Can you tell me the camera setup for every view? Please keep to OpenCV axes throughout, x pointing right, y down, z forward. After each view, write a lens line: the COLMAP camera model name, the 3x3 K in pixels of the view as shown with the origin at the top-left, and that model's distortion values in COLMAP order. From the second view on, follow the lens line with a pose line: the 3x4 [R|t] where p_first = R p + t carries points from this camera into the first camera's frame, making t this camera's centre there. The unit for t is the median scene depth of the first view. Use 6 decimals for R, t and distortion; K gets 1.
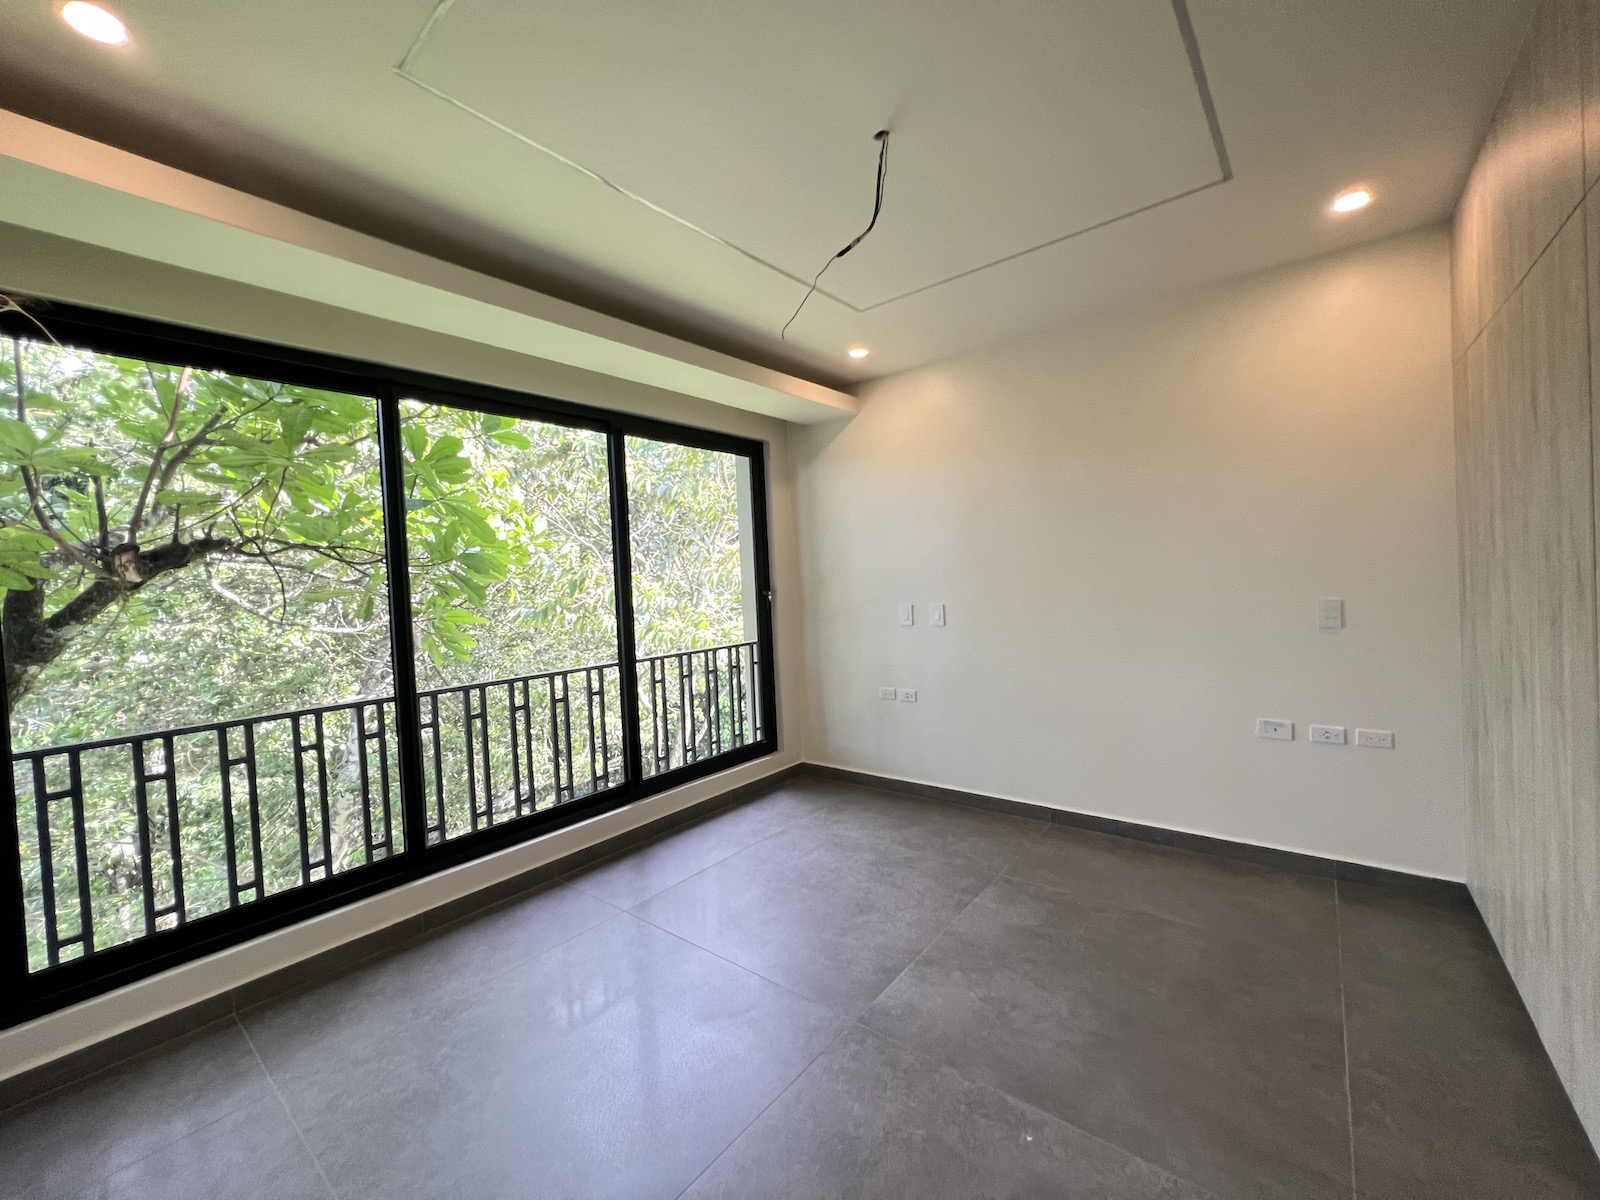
lens RADIAL K [[644.8, 0, 800.0], [0, 644.8, 600.0], [0, 0, 1]] dist [0.010260, 0.000032]
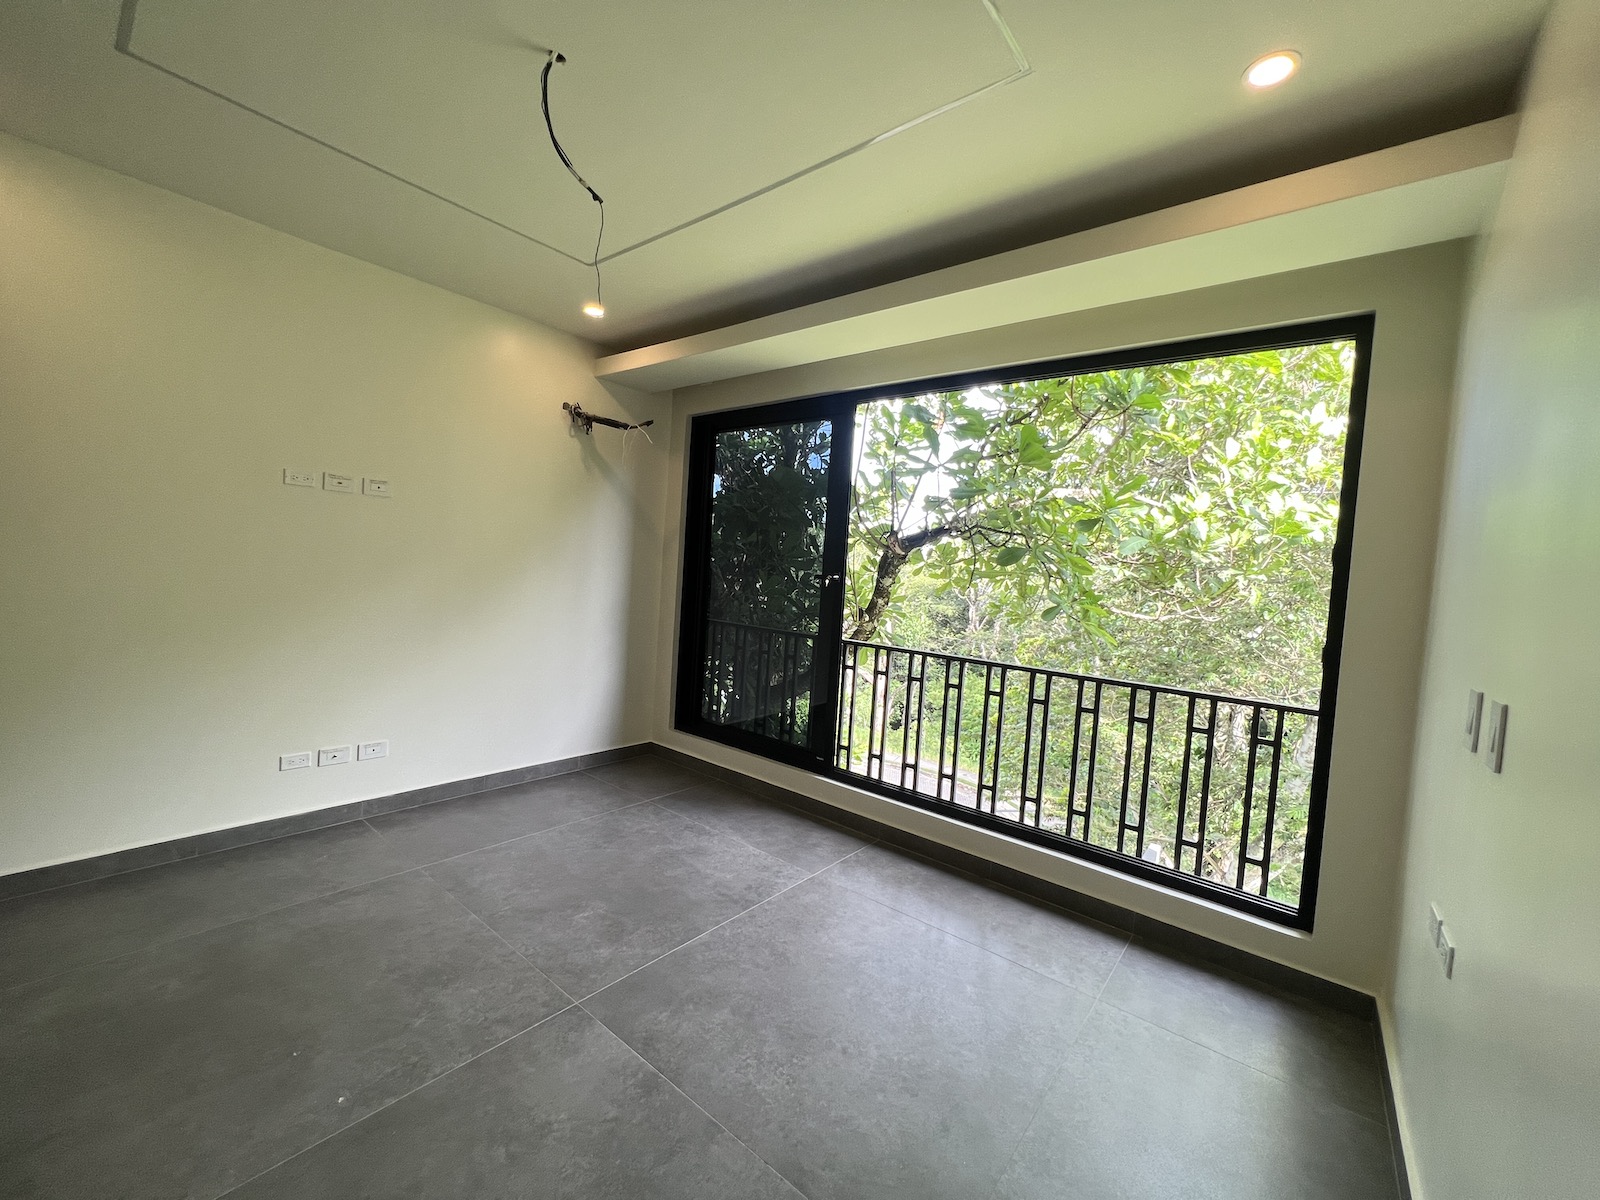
lens RADIAL K [[644.8, 0, 800.0], [0, 644.8, 600.0], [0, 0, 1]] dist [0.010260, 0.000032]
pose [[-0.009501, 0.096509, -0.995287, 0.498912], [-0.091615, 0.991062, 0.096973, -0.041031], [0.995749, 0.092104, -0.000574, 0.639375]]
